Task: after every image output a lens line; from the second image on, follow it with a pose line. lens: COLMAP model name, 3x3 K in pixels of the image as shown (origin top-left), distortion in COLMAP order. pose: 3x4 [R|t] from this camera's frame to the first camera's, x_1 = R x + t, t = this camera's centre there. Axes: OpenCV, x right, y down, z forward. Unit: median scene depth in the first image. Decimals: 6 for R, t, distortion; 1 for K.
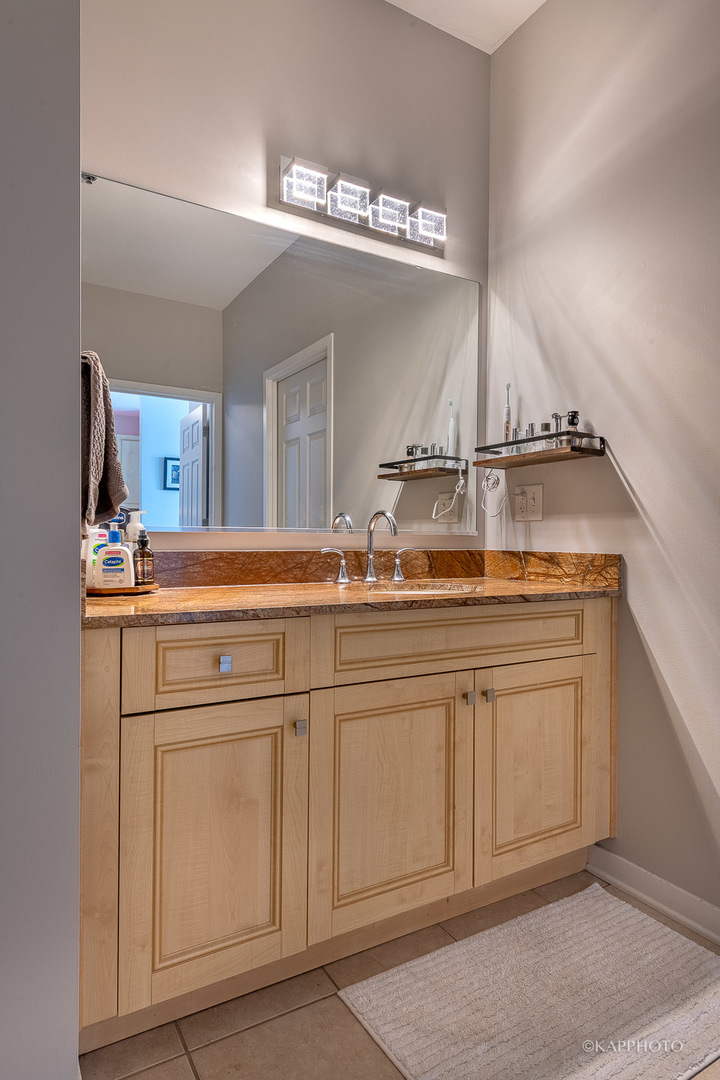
lens RADIAL K [[638.9, 0, 361.3], [0, 638.9, 540.5], [0, 0, 1]] dist [0.015912, -0.000667]
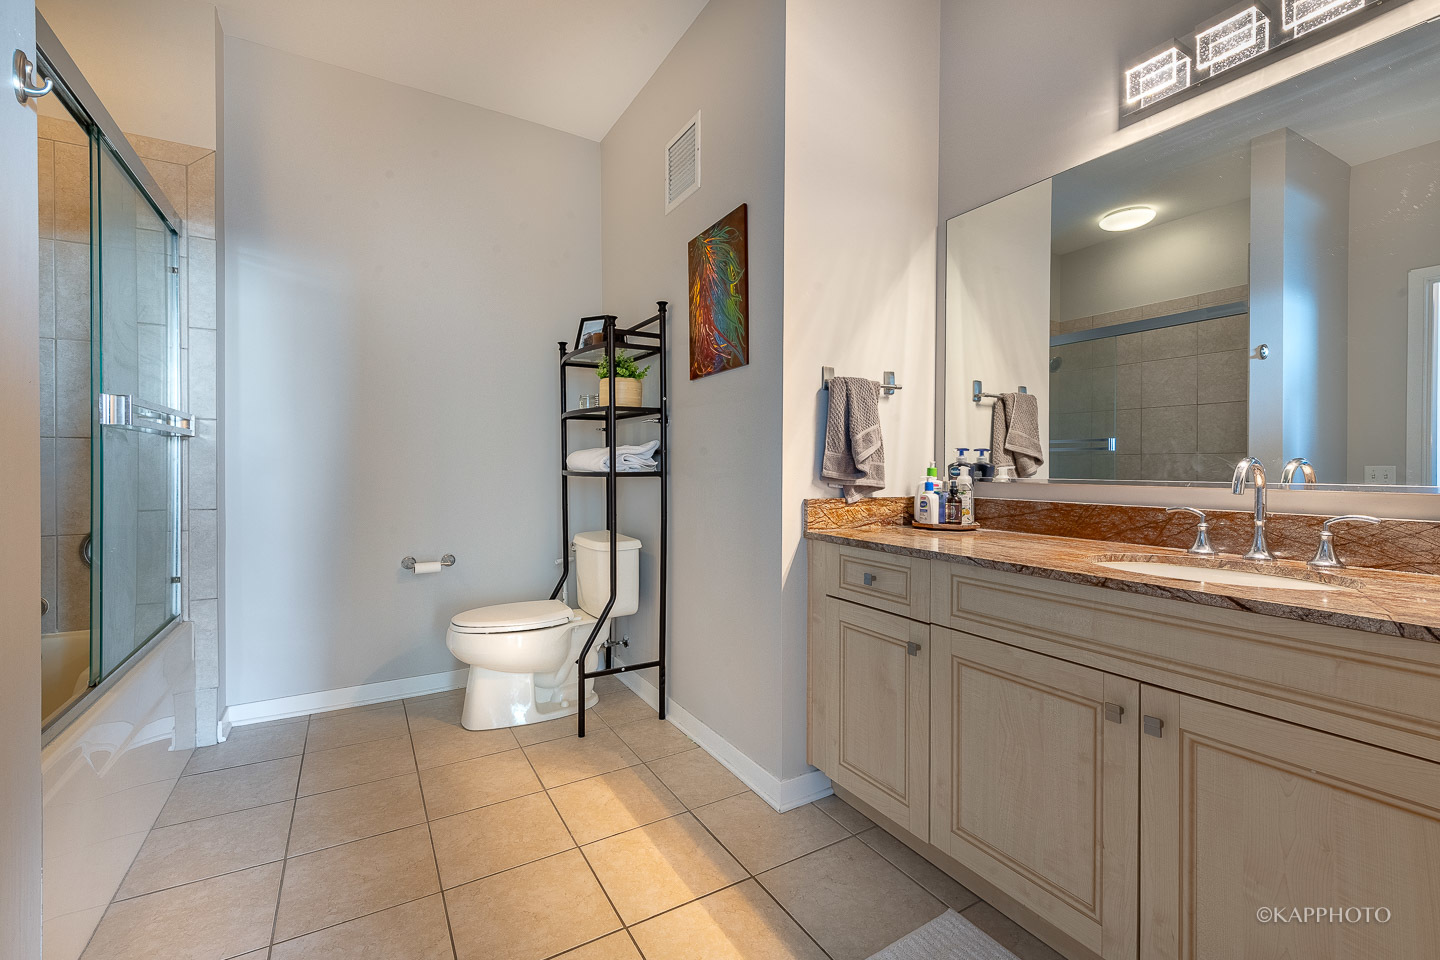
lens RADIAL K [[612.5, 0, 721.6], [0, 612.5, 472.3], [0, 0, 1]] dist [-0.001501, -0.000228]
pose [[-0.004252, 0.002798, -0.999987, 0.858677], [-0.010910, 0.999936, 0.002845, -0.031904], [0.999931, 0.010922, -0.004221, 0.519763]]
